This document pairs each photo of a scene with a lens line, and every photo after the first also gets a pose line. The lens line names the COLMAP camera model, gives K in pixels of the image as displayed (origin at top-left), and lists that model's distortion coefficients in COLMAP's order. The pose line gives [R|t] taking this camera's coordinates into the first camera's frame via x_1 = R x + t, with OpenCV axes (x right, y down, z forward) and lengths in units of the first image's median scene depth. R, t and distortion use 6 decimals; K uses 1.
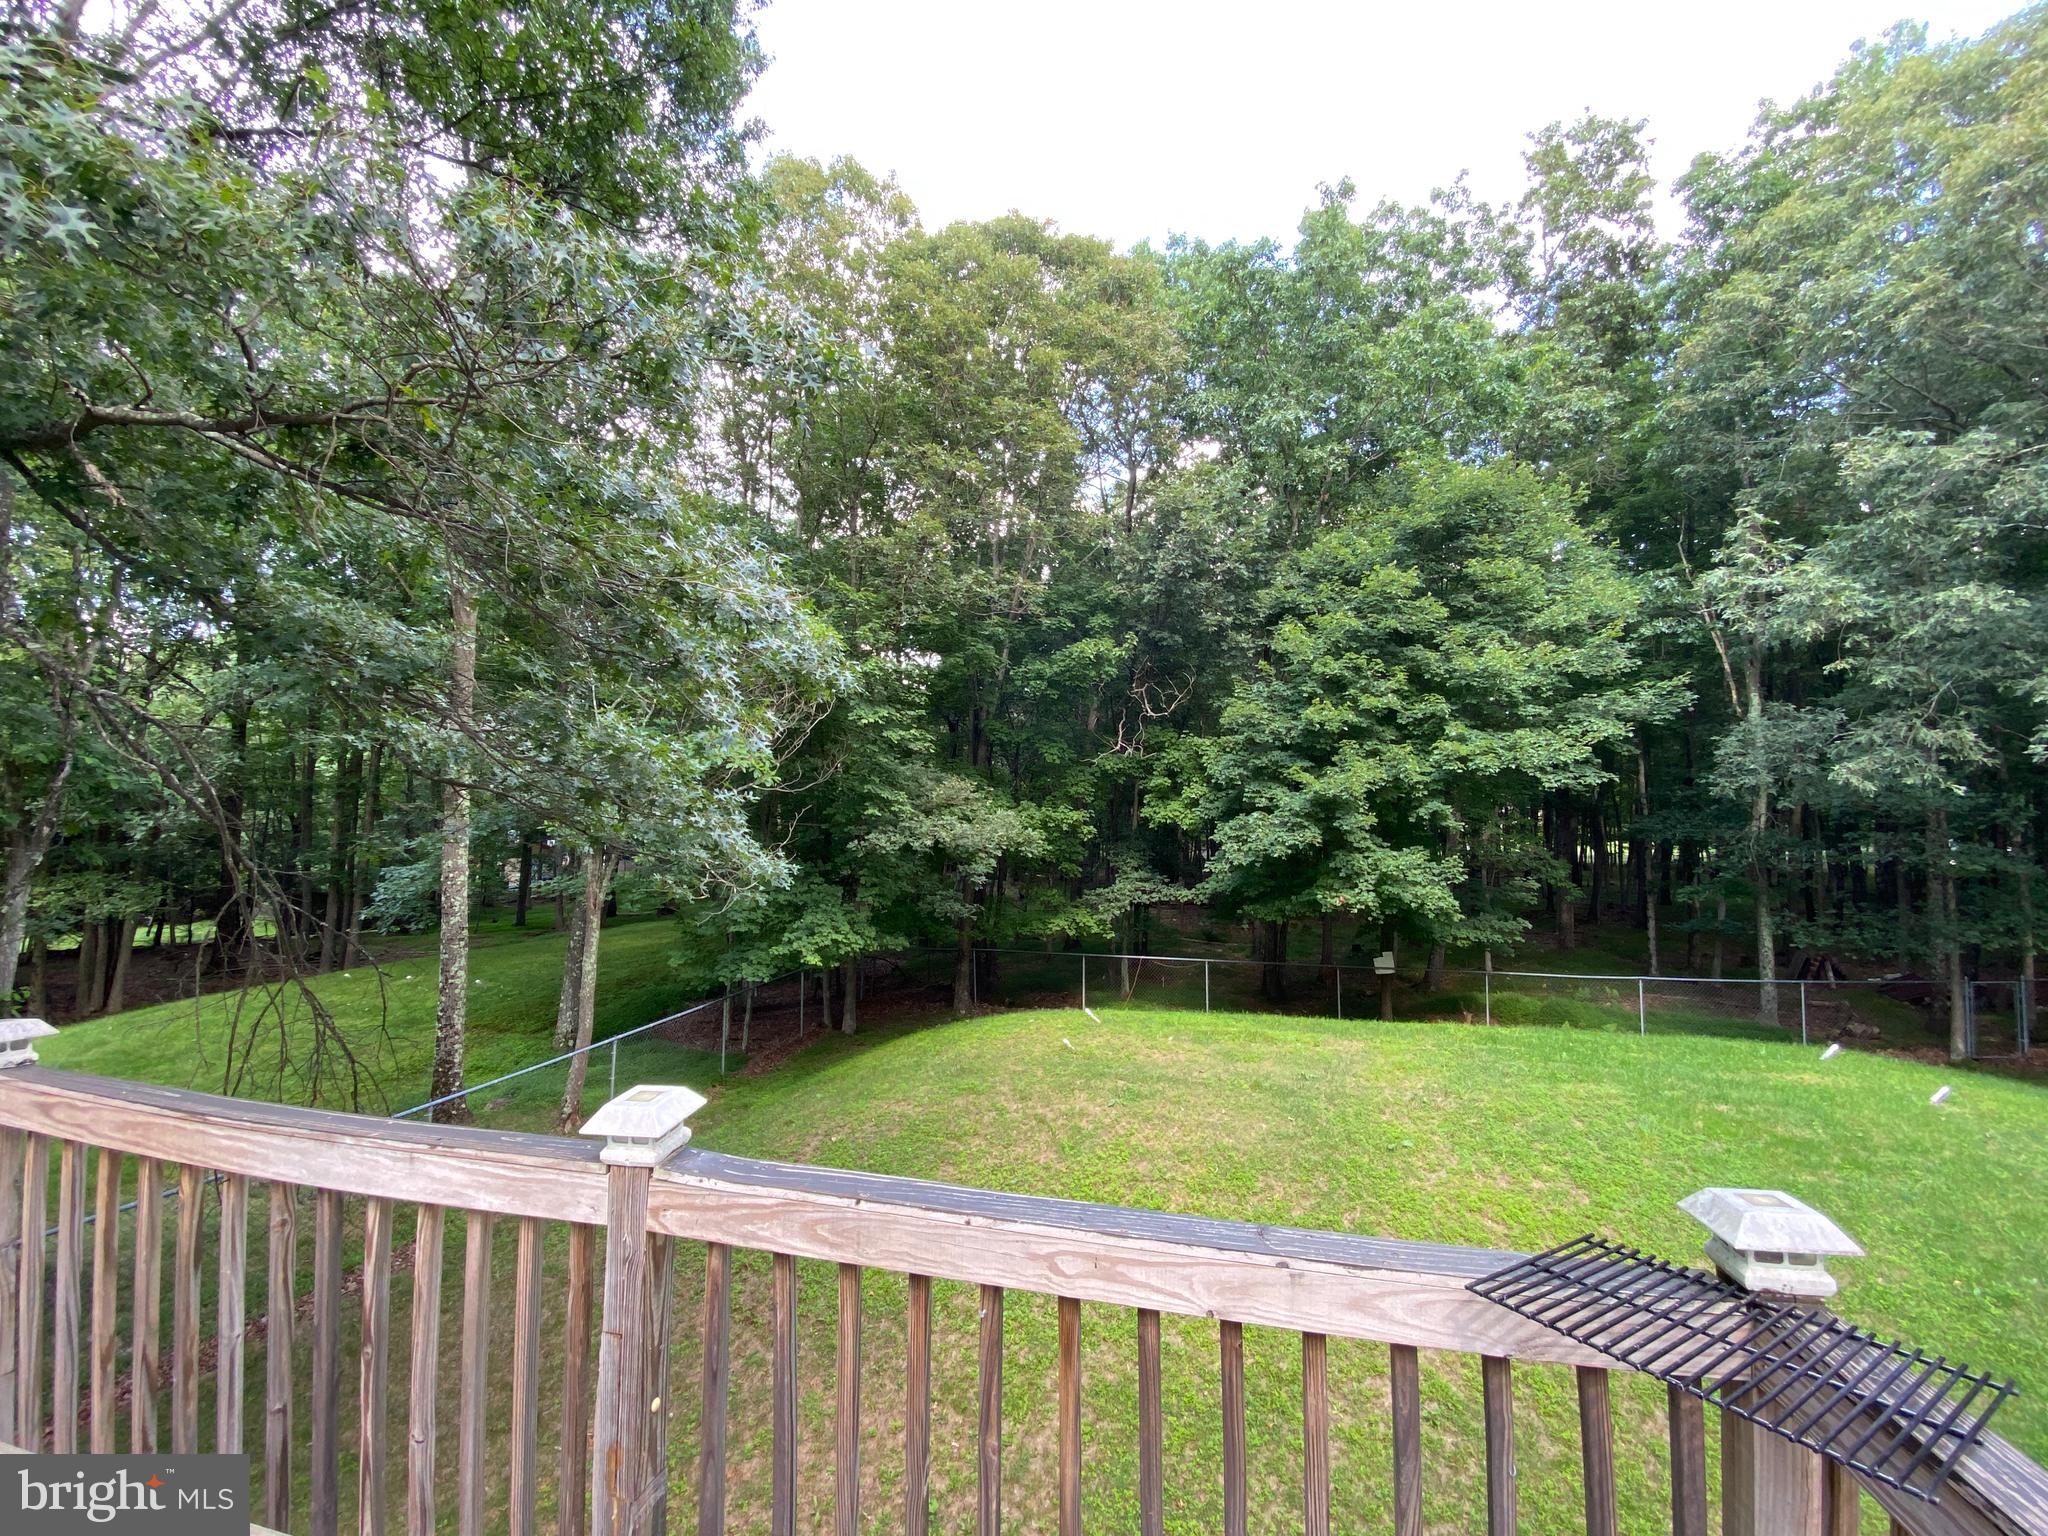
lens RADIAL K [[821.7, 0, 1012.1], [0, 821.7, 780.3], [0, 0, 1]] dist [0.010886, -0.015242]
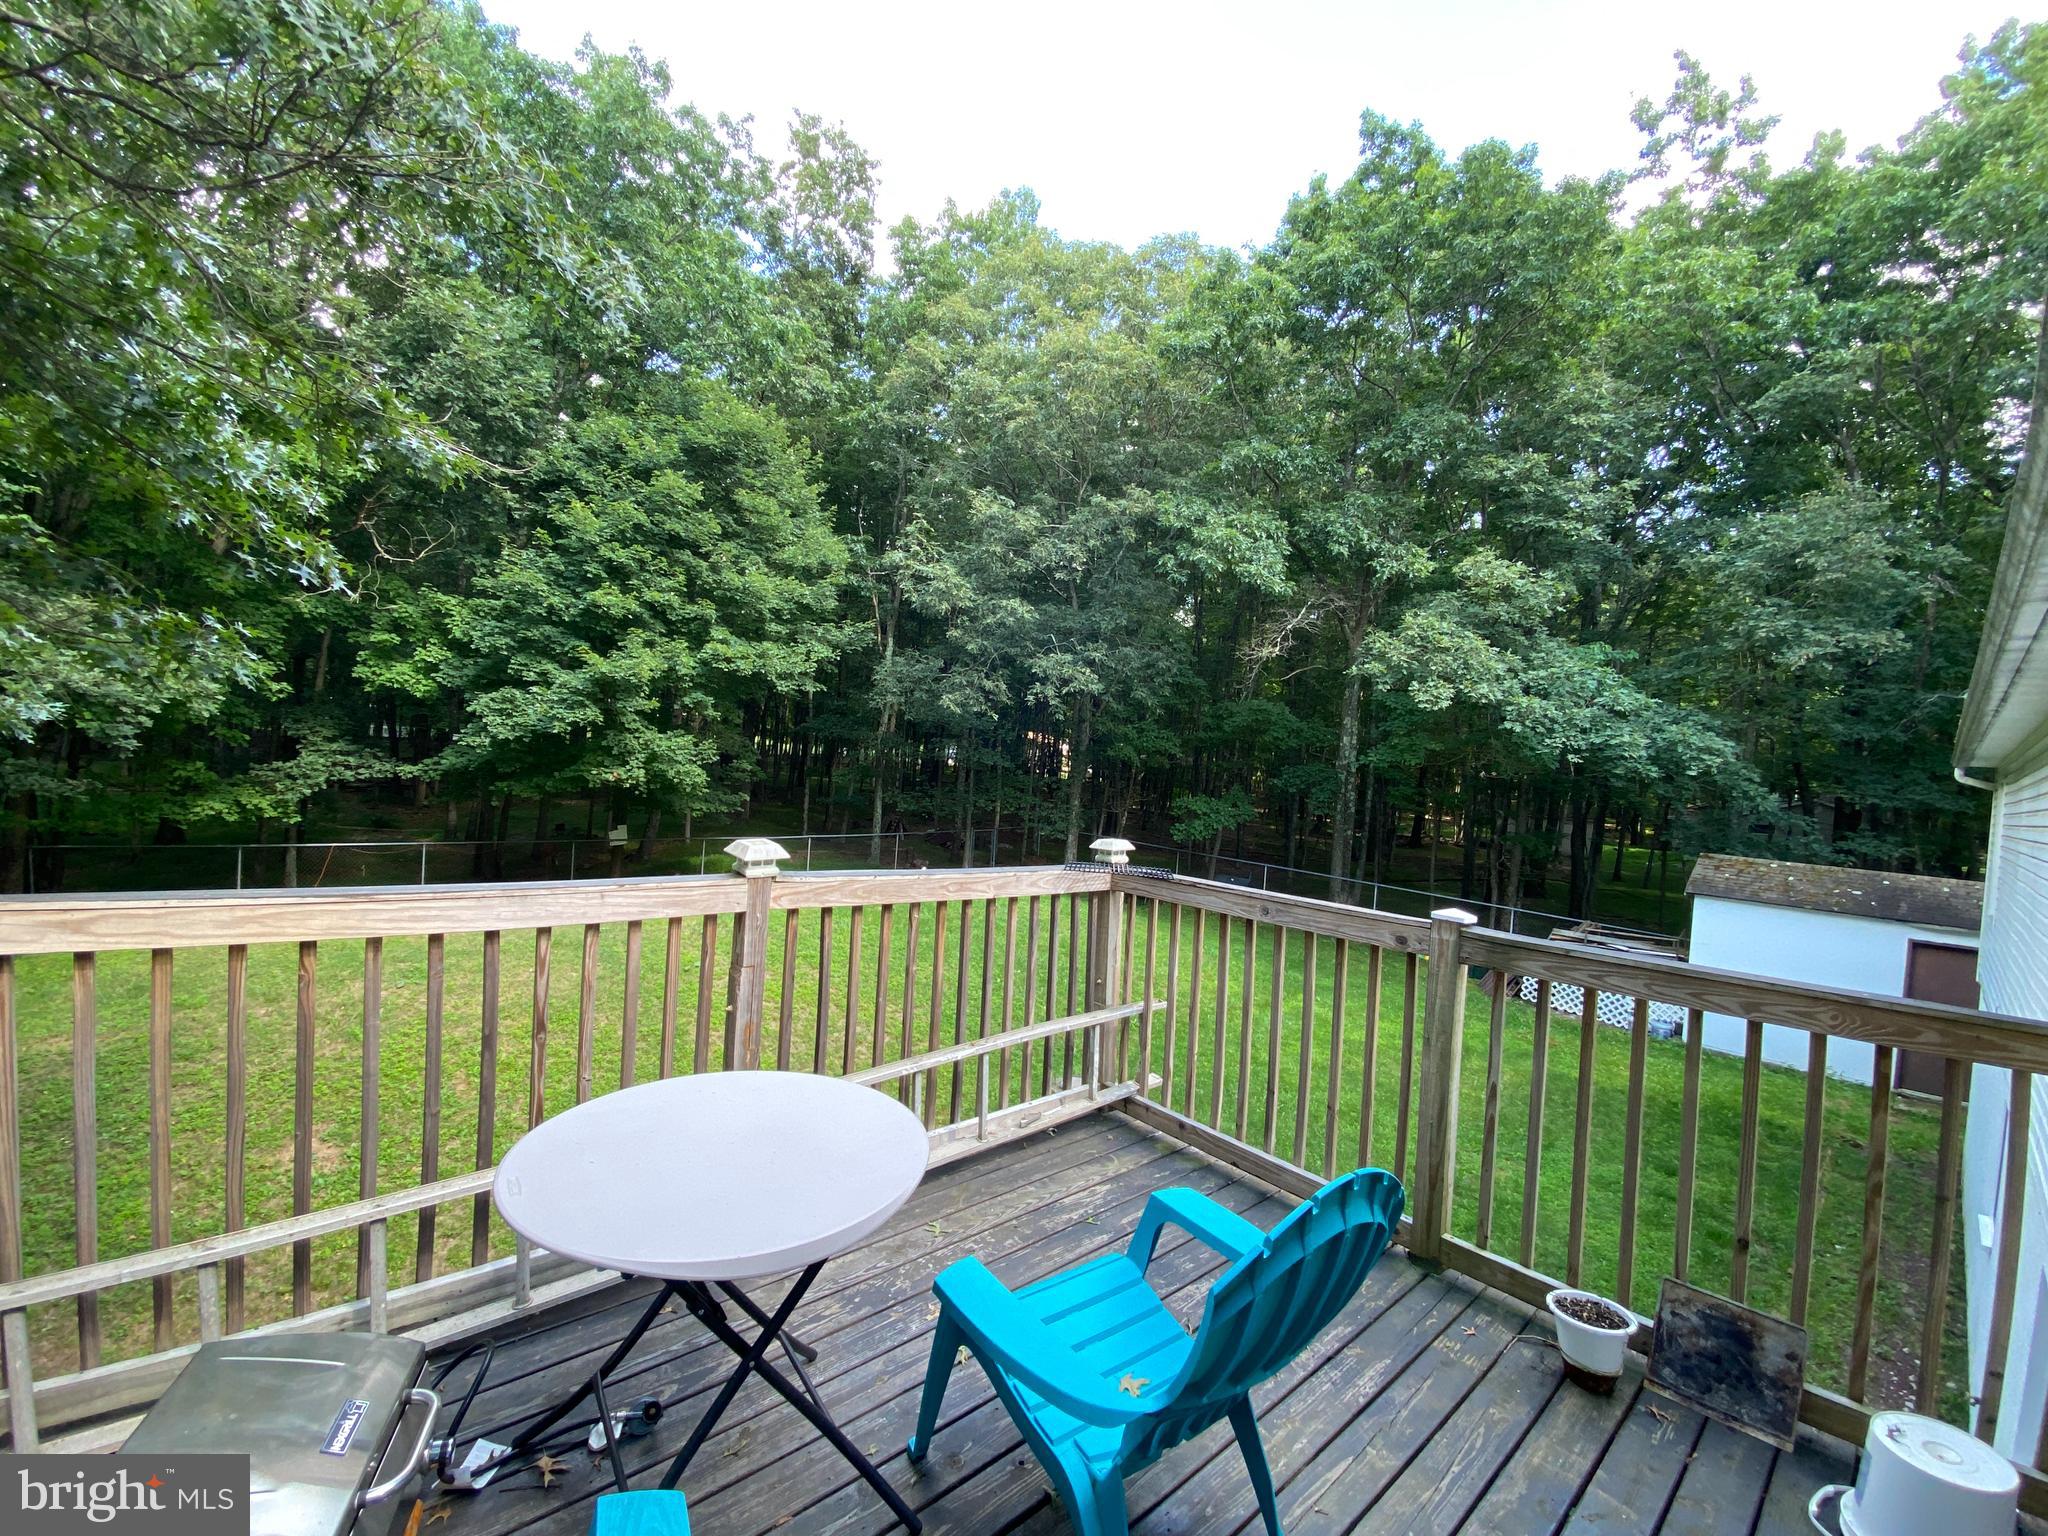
lens RADIAL K [[821.7, 0, 1011.3], [0, 821.7, 786.8], [0, 0, 1]] dist [0.010886, -0.015242]
pose [[0.585365, -0.000267, 0.810770, -0.161155], [-0.118966, 0.989148, 0.086217, 0.003991], [-0.801994, -0.146922, 0.578981, -0.046991]]
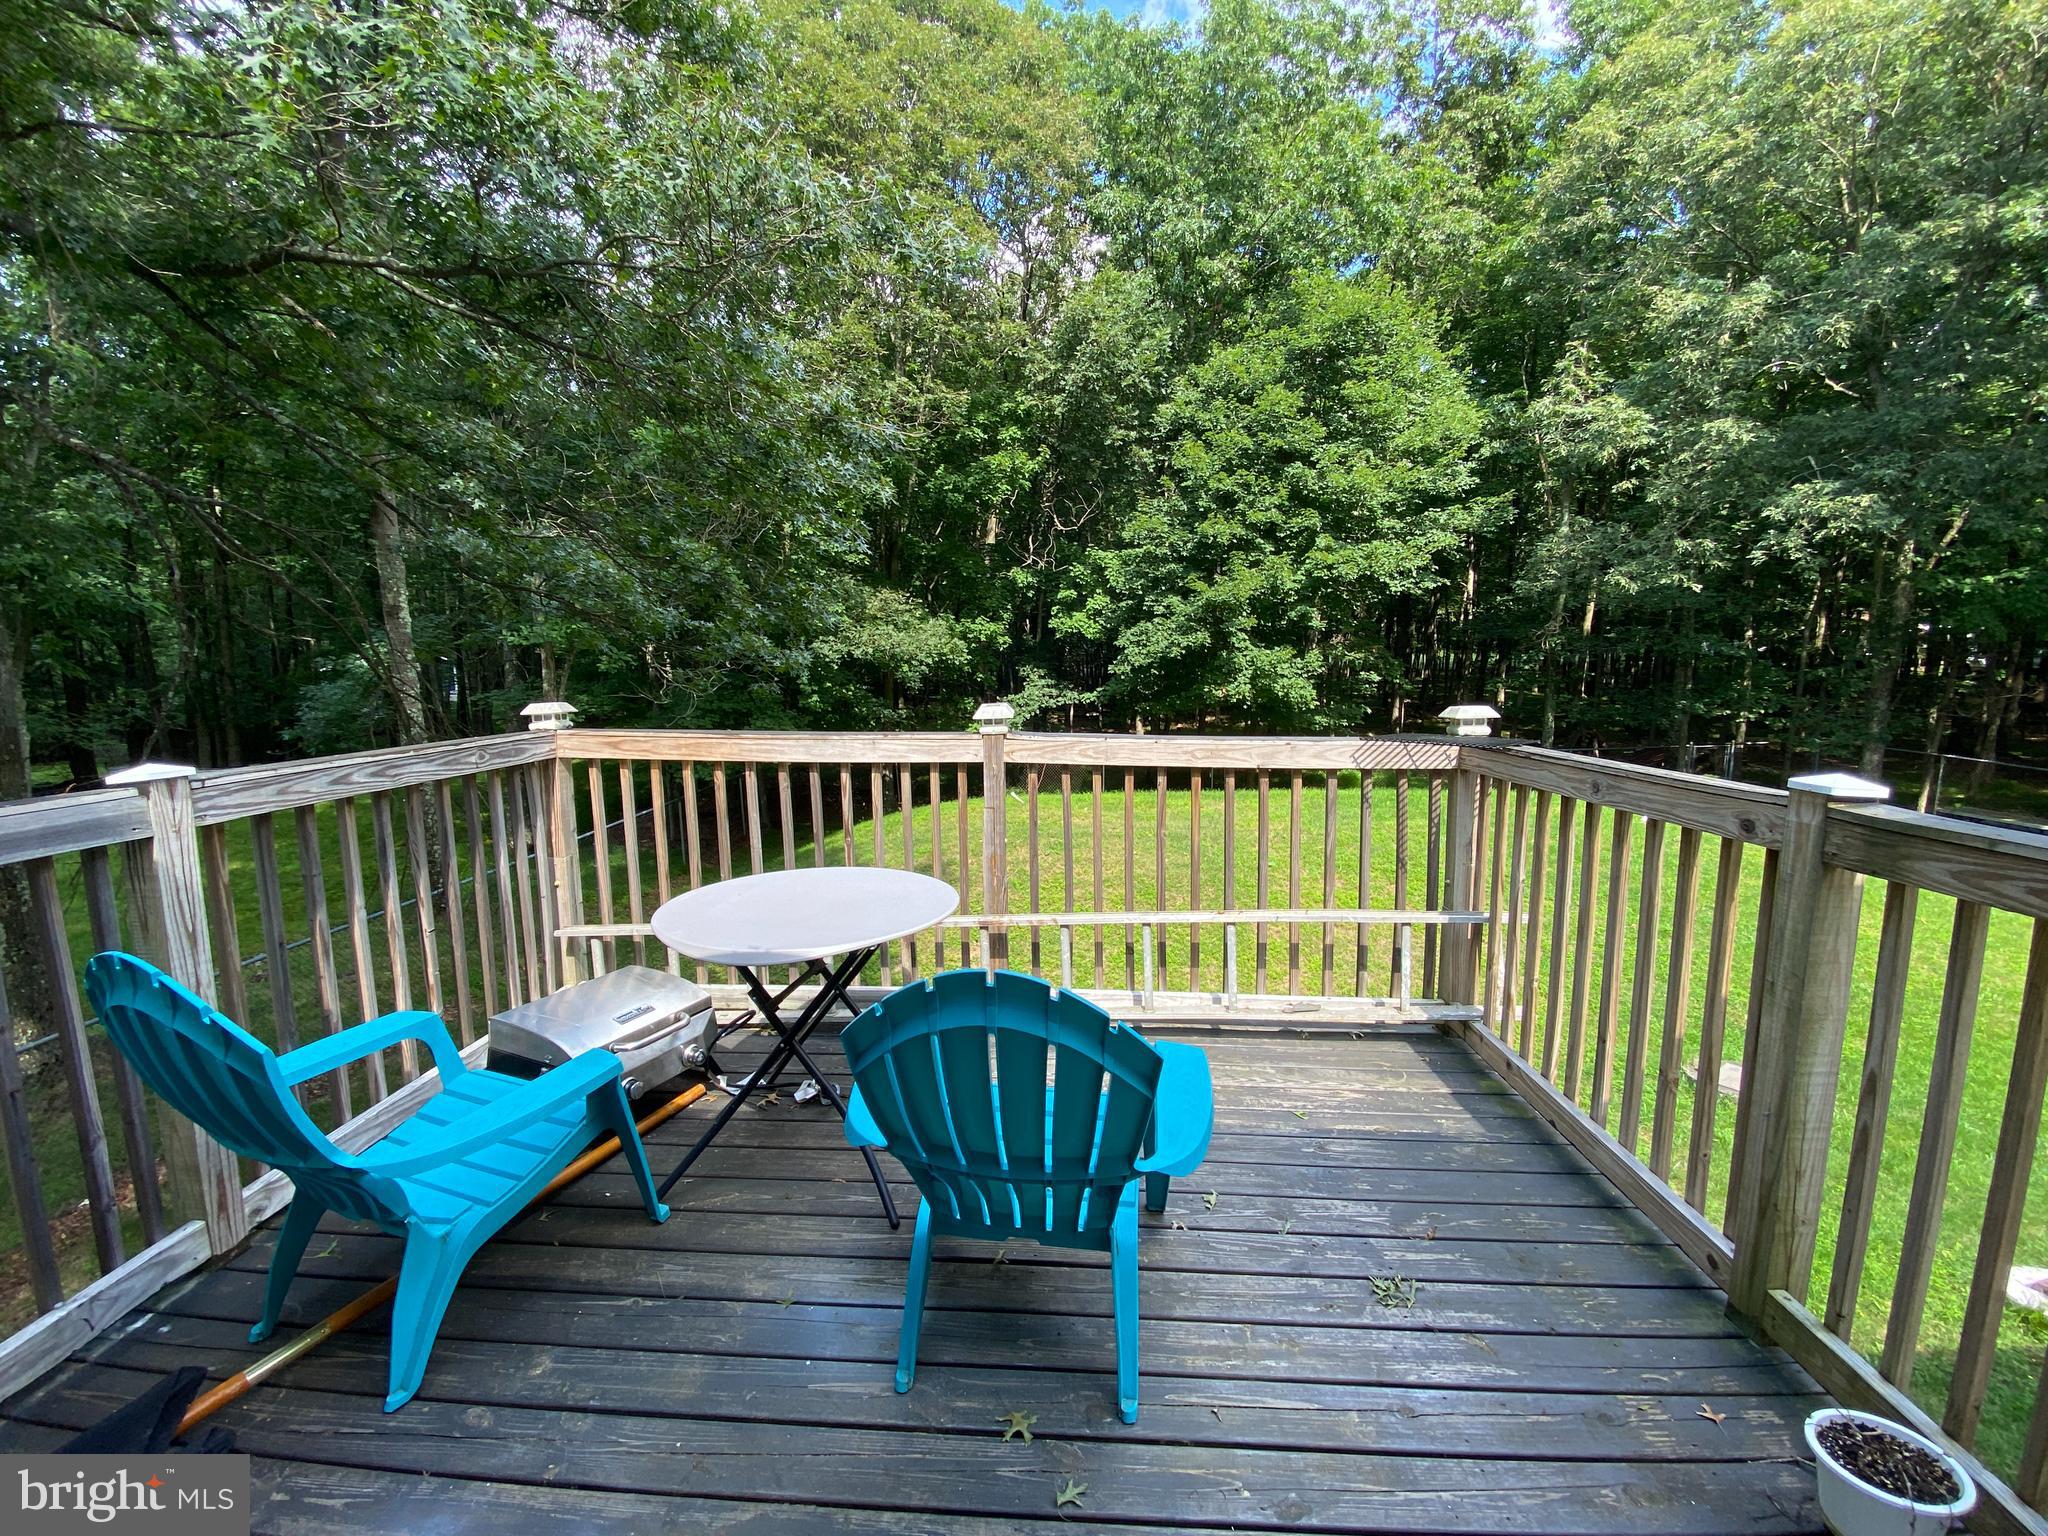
lens RADIAL K [[821.7, 0, 1009.3], [0, 821.7, 781.5], [0, 0, 1]] dist [0.010886, -0.015242]
pose [[0.988042, -0.045913, 0.147191, -0.077118], [0.013290, 0.976443, 0.215366, 0.011895], [-0.153612, -0.210834, 0.965377, -0.107172]]
